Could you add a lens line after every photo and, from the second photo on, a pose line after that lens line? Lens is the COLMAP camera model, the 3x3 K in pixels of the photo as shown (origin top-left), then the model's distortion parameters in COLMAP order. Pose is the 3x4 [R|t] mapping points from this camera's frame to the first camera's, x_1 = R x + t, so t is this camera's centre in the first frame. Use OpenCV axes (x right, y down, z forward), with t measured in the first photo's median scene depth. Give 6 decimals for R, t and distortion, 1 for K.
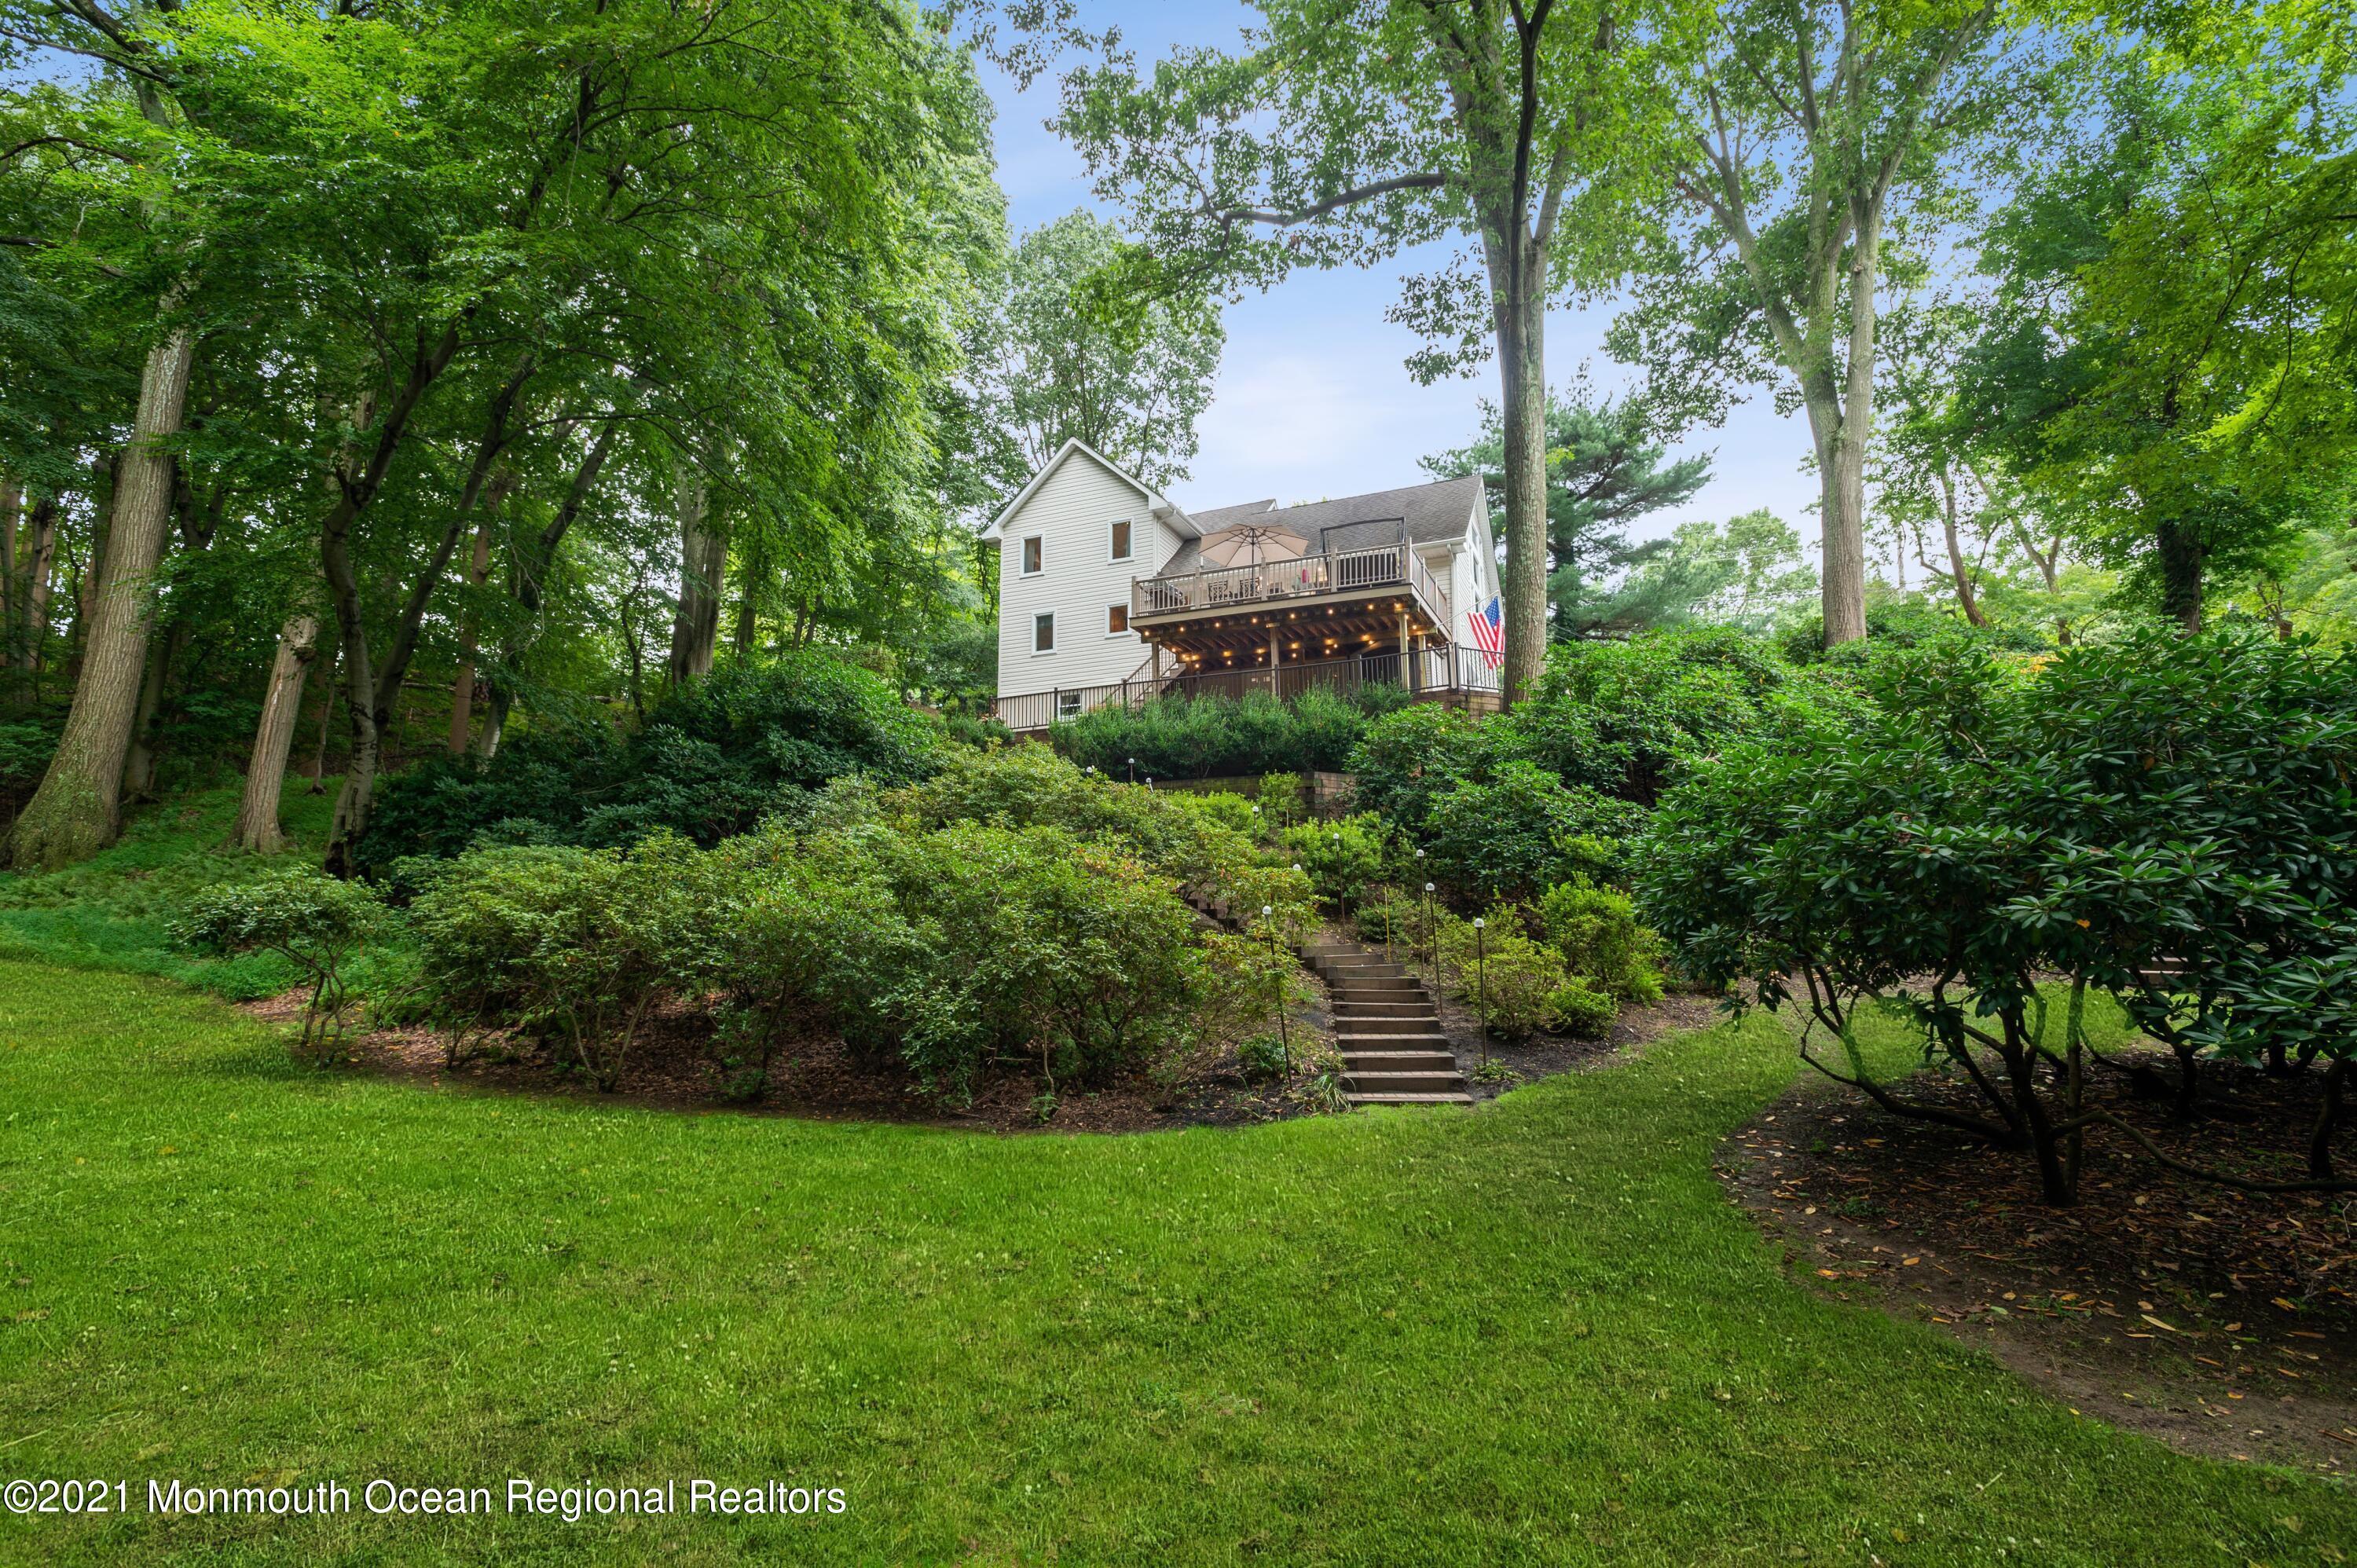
lens RADIAL K [[1130.6, 0, 1178.5], [0, 1130.6, 784.0], [0, 0, 1]] dist [-0.000698, -0.000214]
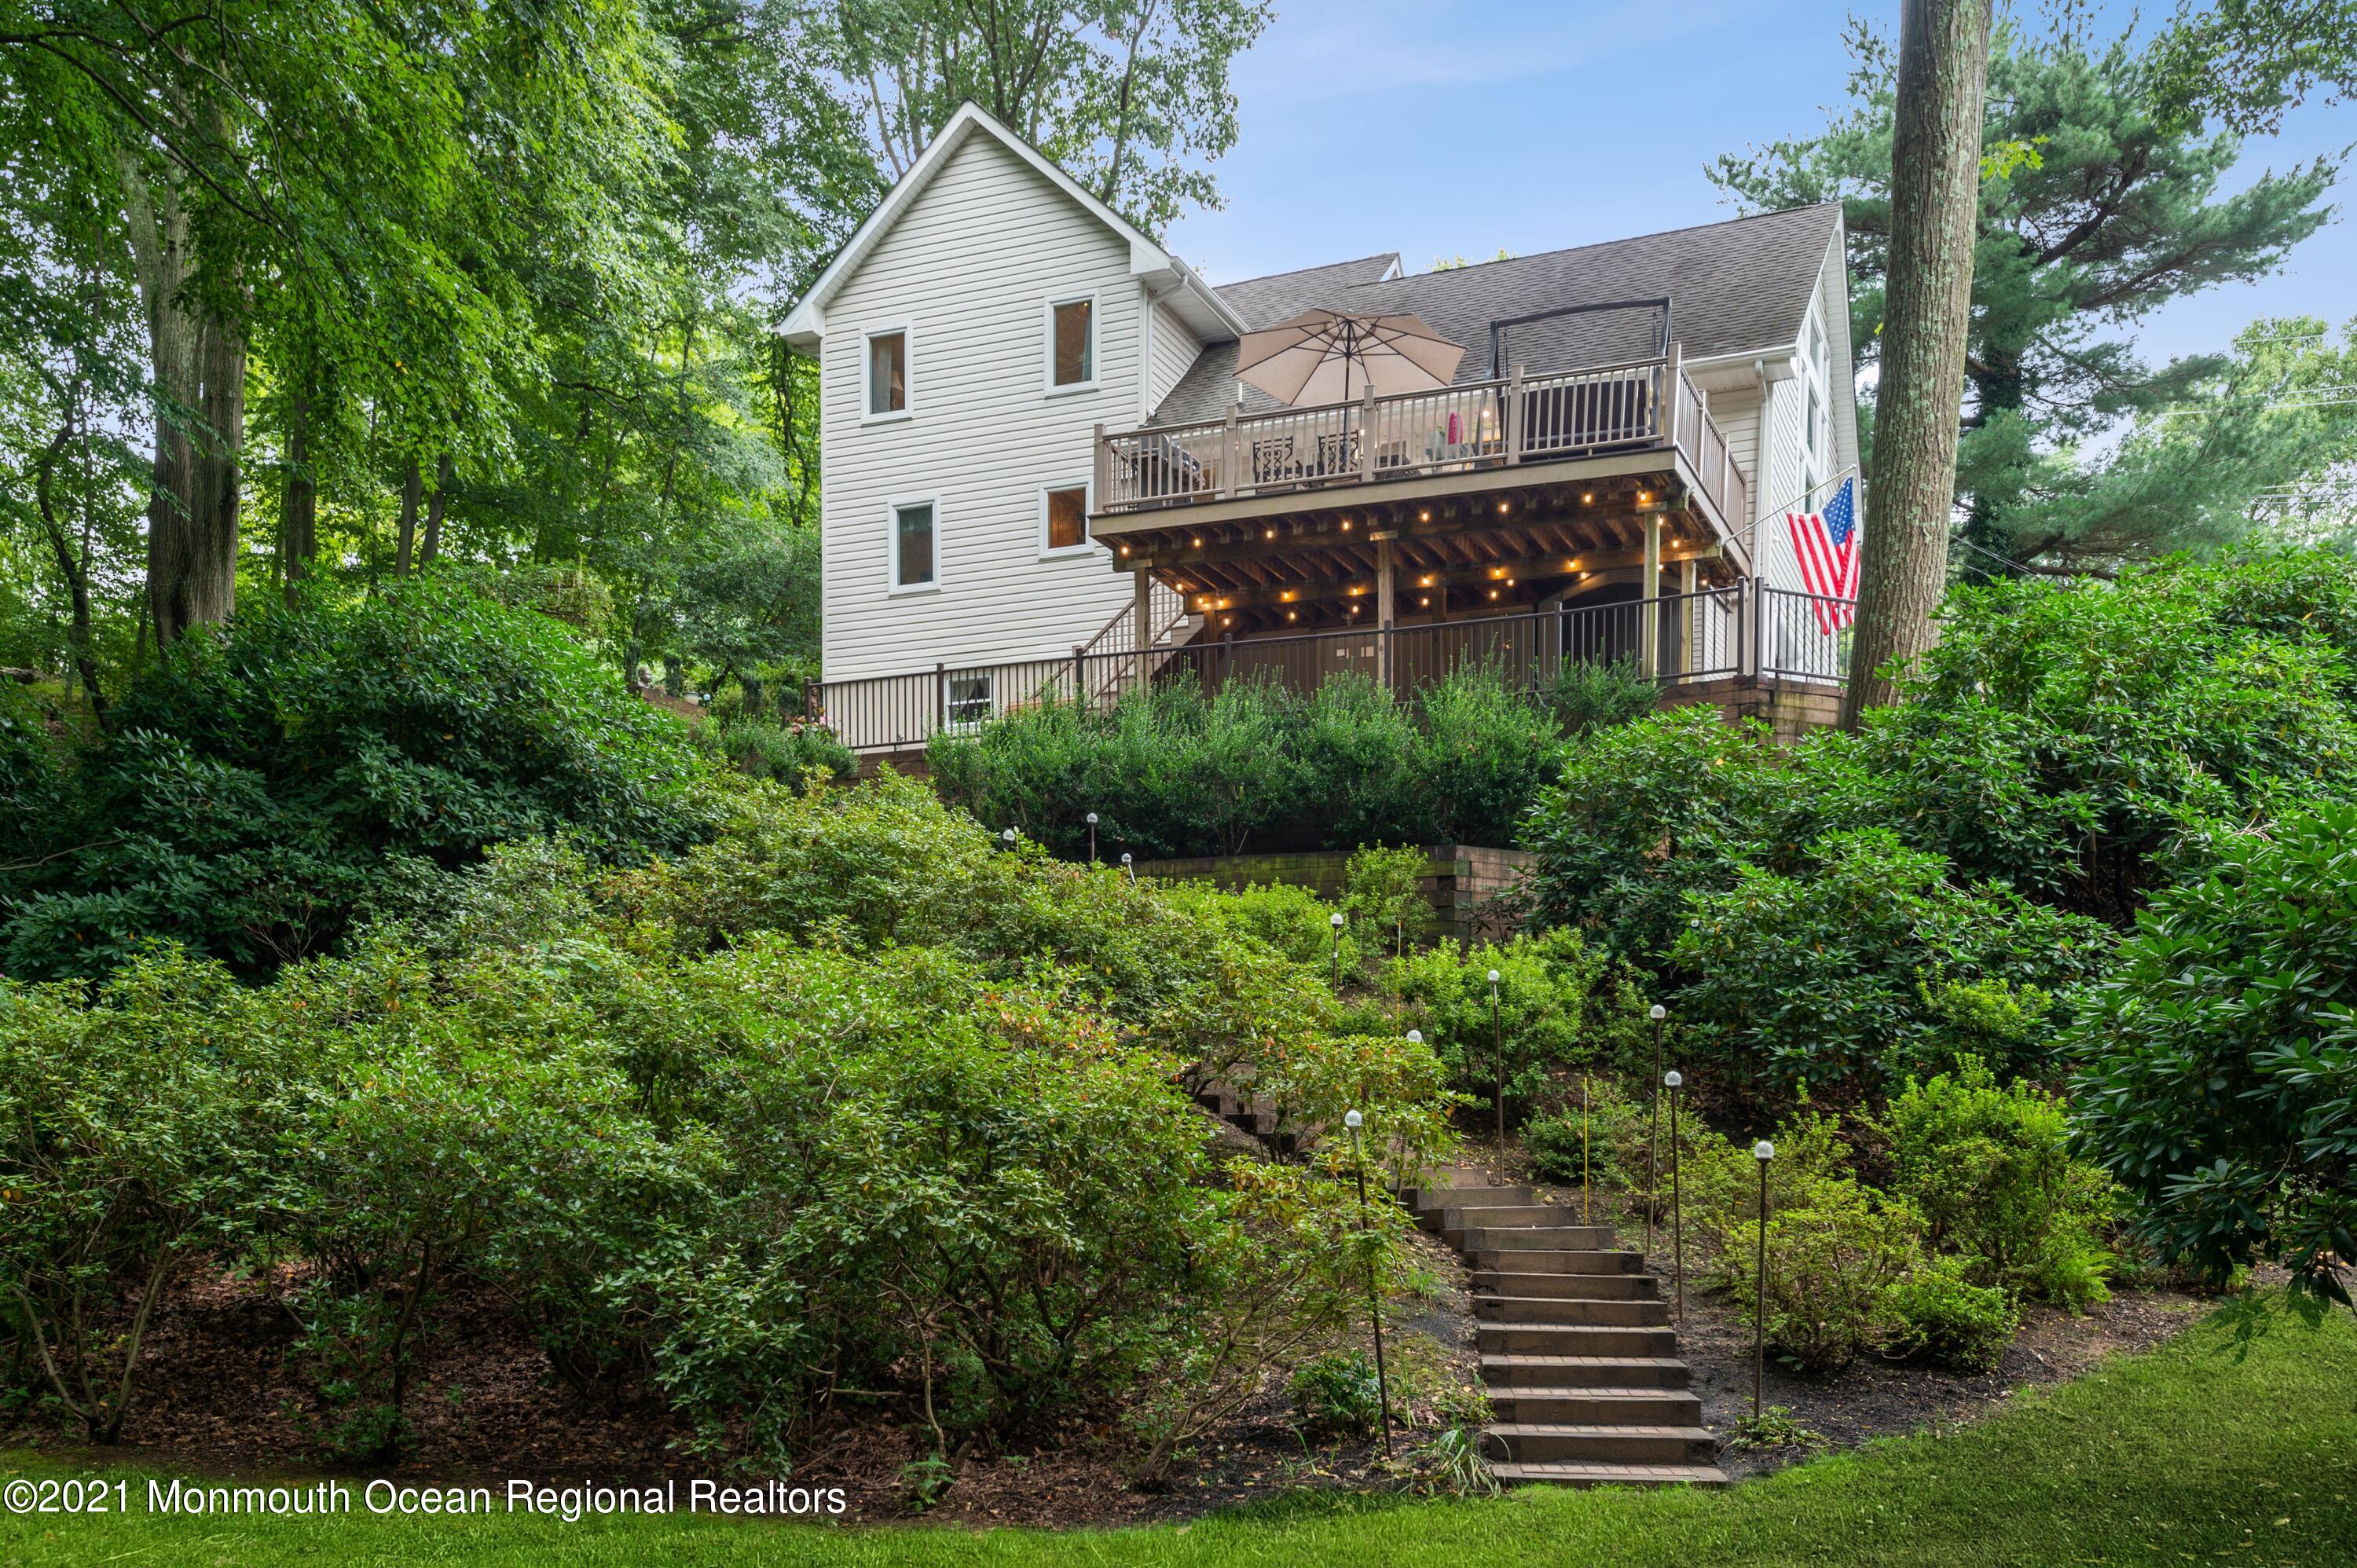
lens RADIAL K [[2030.7, 0, 1178.5], [0, 2030.7, 784.0], [0, 0, 1]] dist [0.043614, -0.069687]
pose [[0.999898, 0.013670, -0.004226, 0.000195], [-0.013858, 0.998741, -0.048204, 0.008122], [0.003562, 0.048258, 0.998829, 0.109193]]
